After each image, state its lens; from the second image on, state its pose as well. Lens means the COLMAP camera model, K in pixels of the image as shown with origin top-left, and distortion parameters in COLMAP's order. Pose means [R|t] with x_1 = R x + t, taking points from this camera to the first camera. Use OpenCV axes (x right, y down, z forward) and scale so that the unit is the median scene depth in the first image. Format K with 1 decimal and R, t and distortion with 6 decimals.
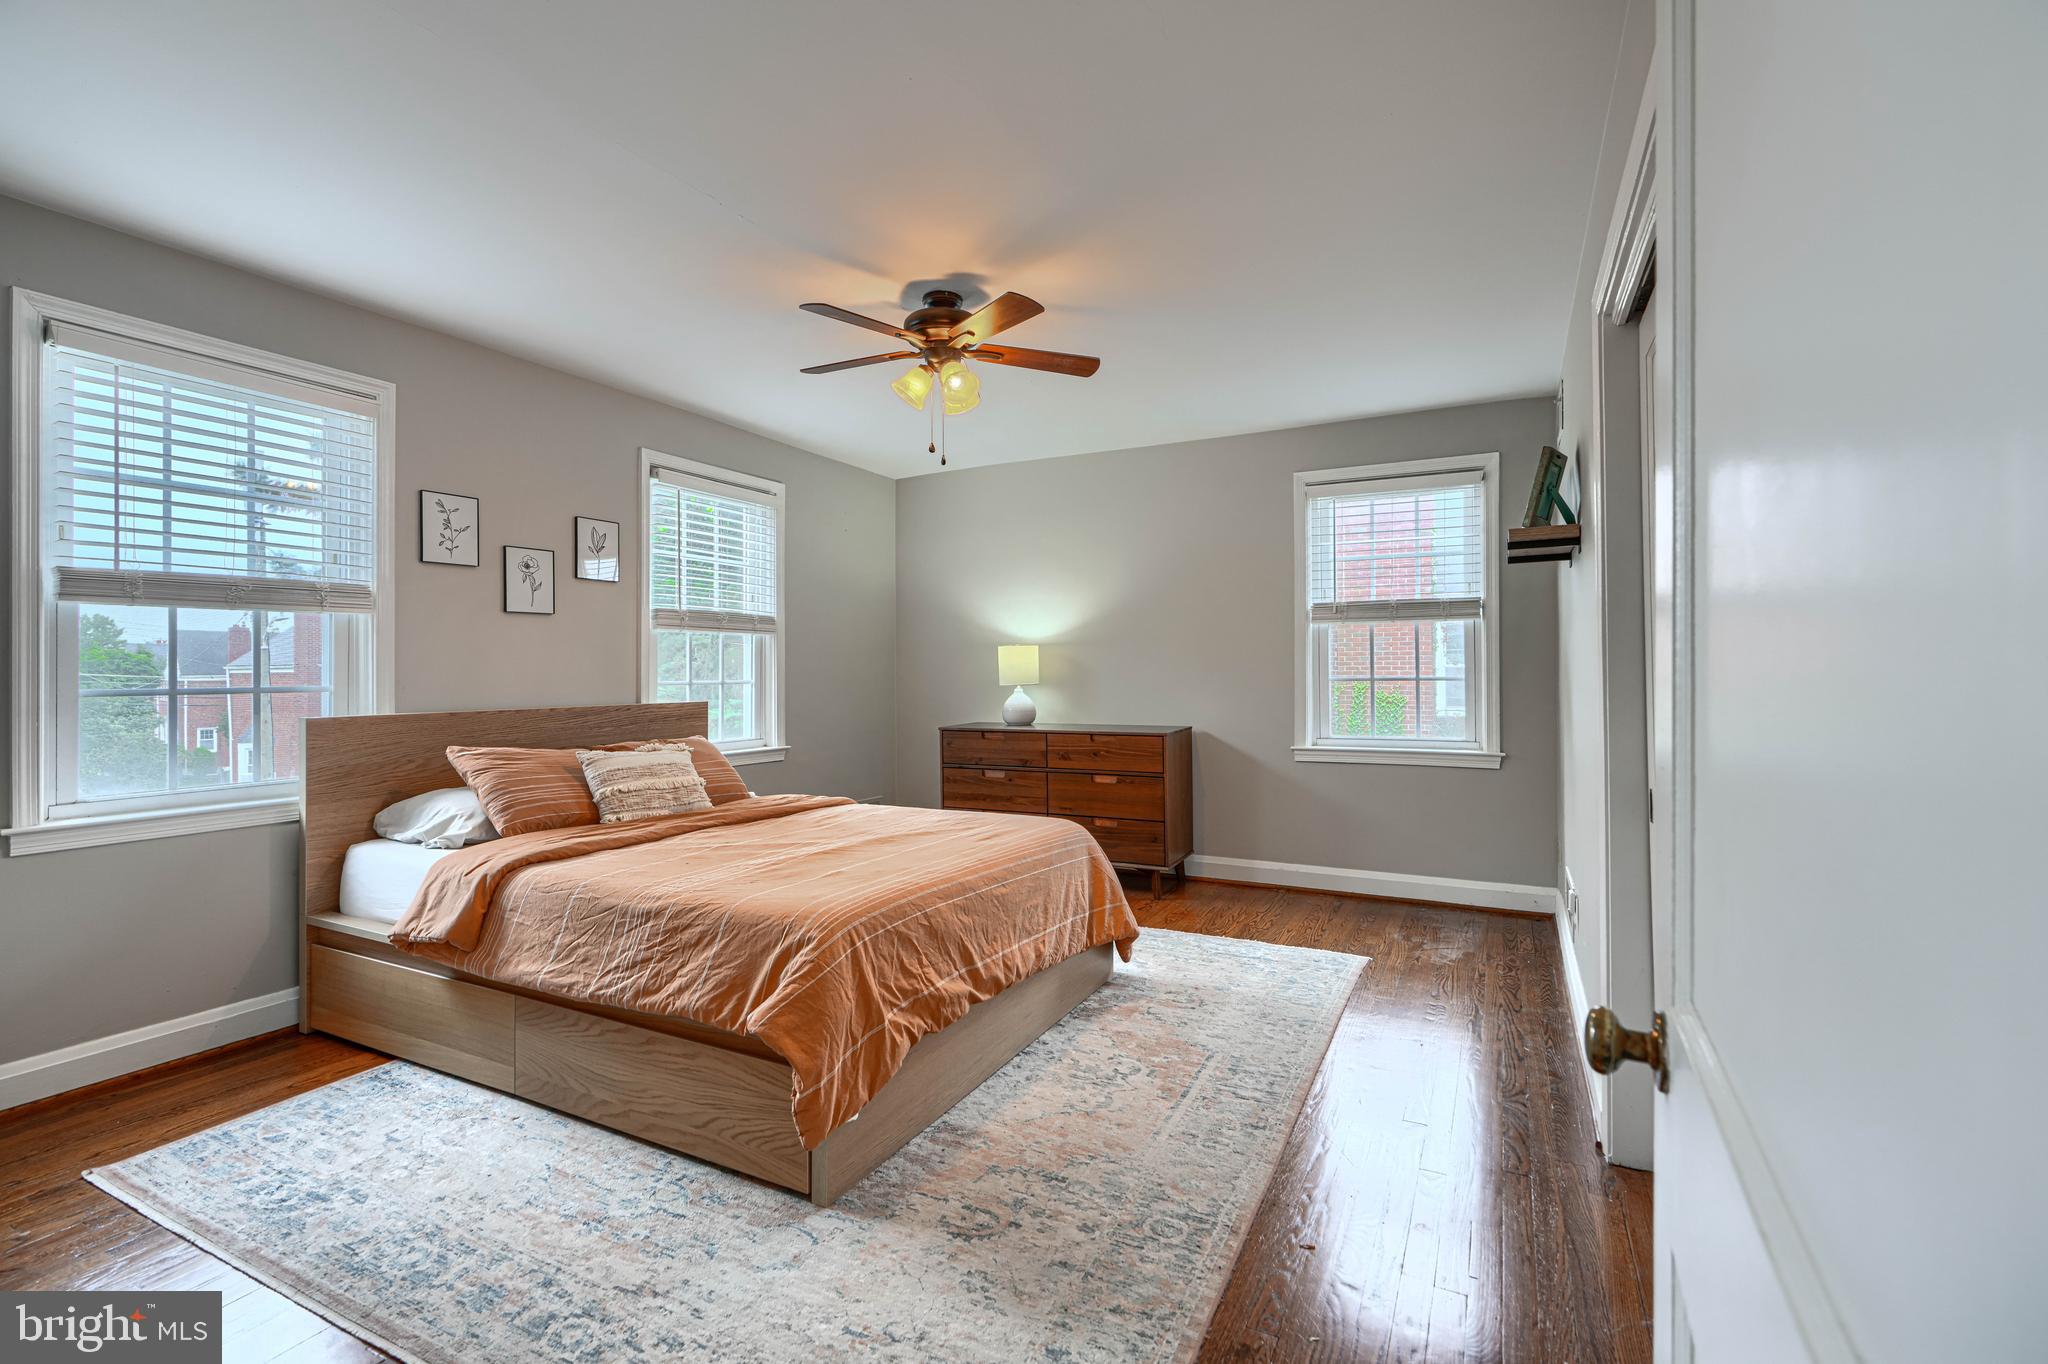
lens RADIAL K [[927.1, 0, 1021.0], [0, 927.1, 675.0], [0, 0, 1]] dist [0.000298, 0.001613]
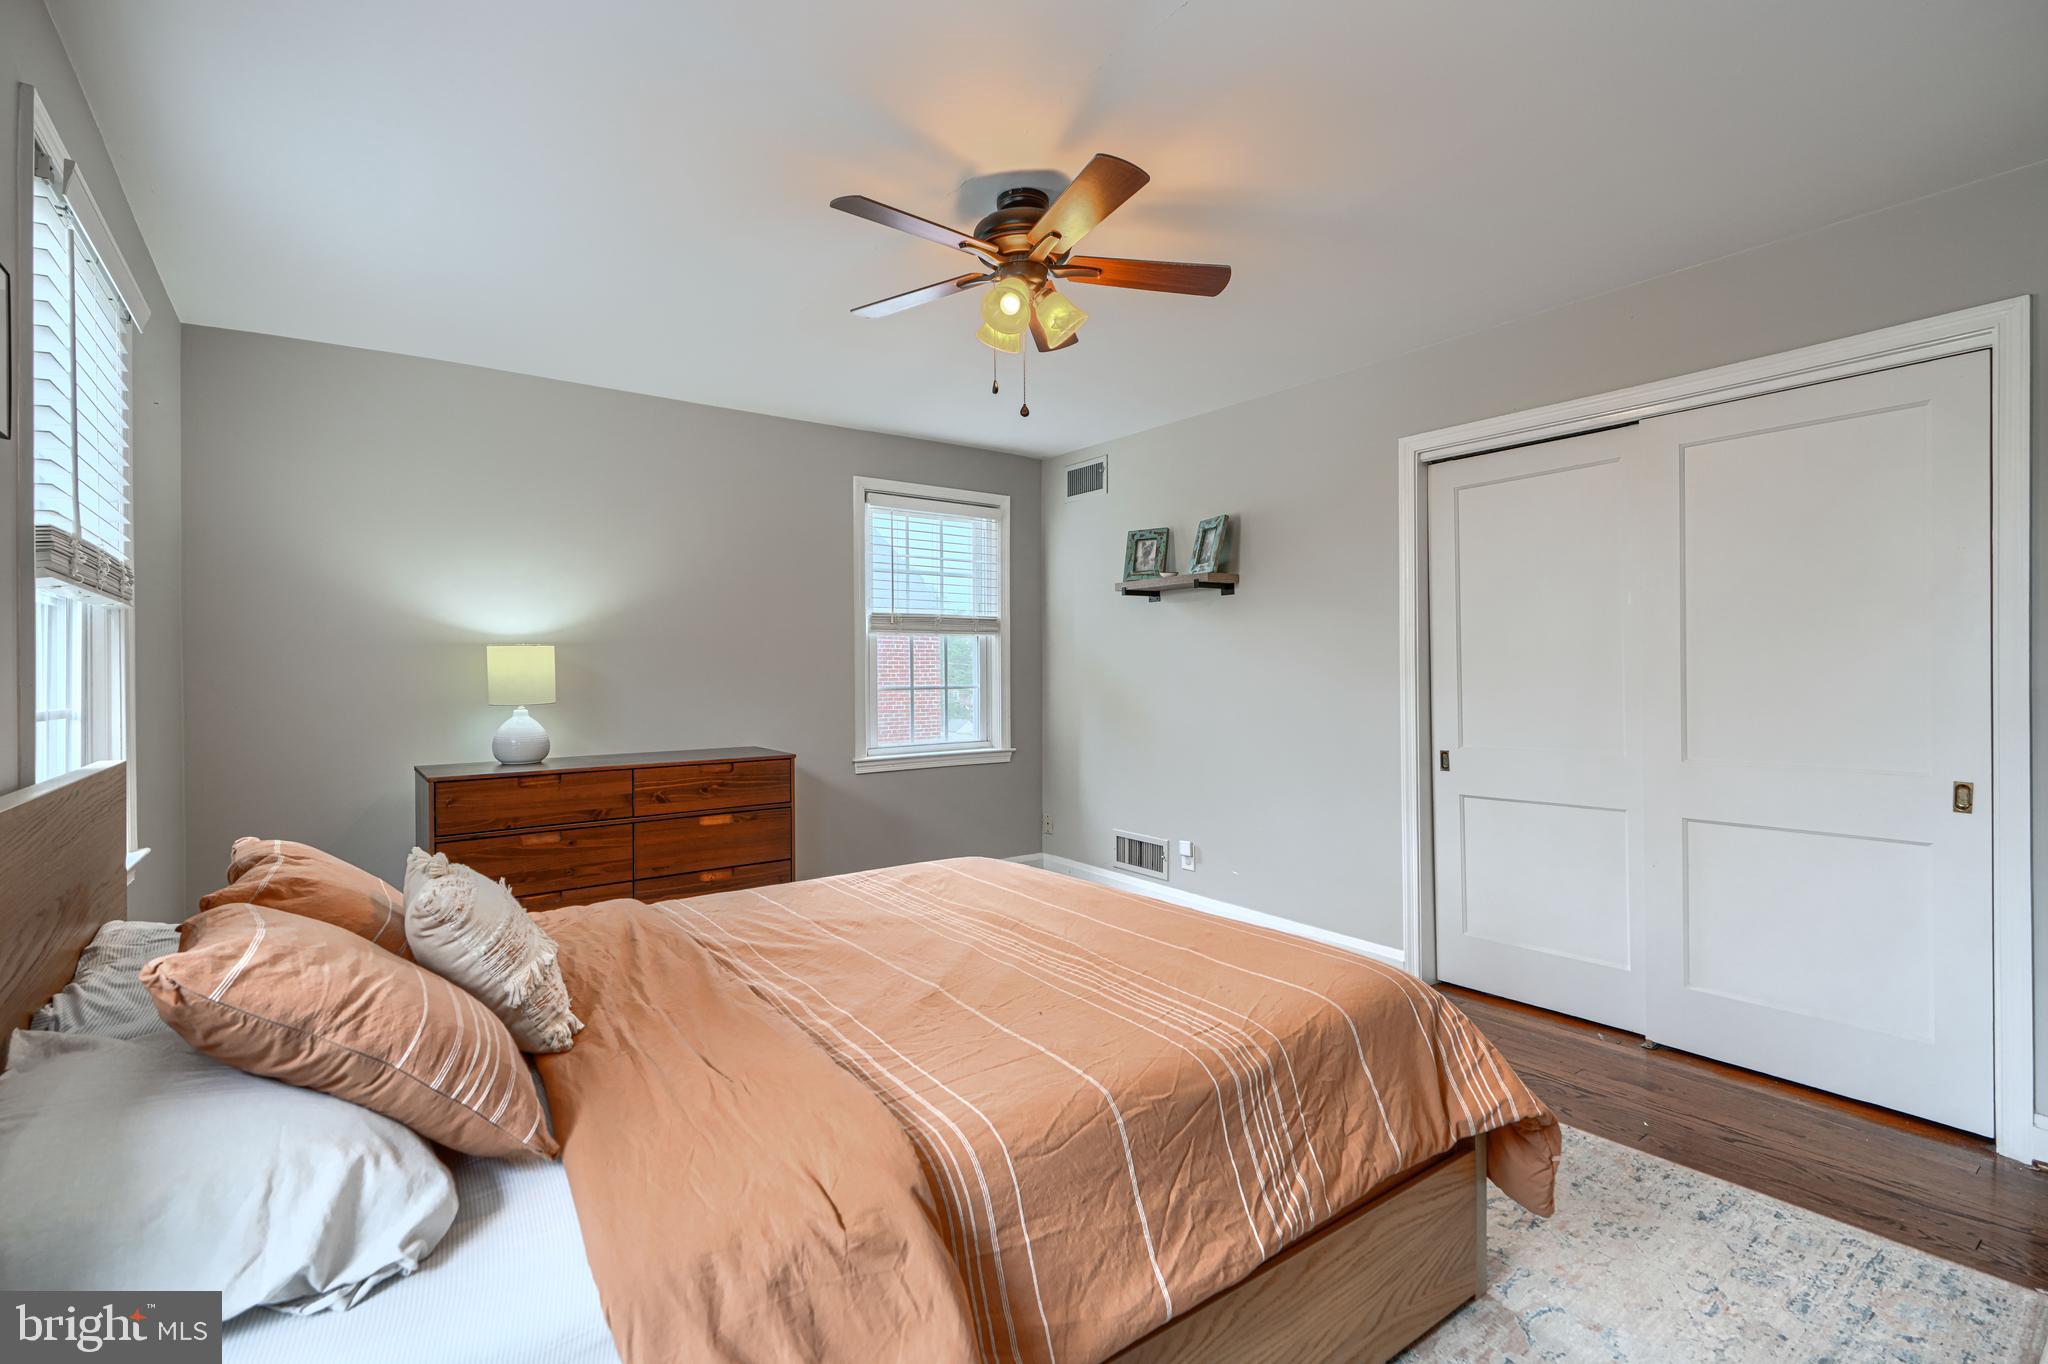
lens RADIAL K [[927.1, 0, 1021.0], [0, 927.1, 675.0], [0, 0, 1]] dist [0.000298, 0.001613]
pose [[0.441614, -0.001829, 0.897203, -0.504660], [0.008911, 0.999958, -0.002348, -0.006769], [-0.897161, 0.009032, 0.441611, 0.421519]]
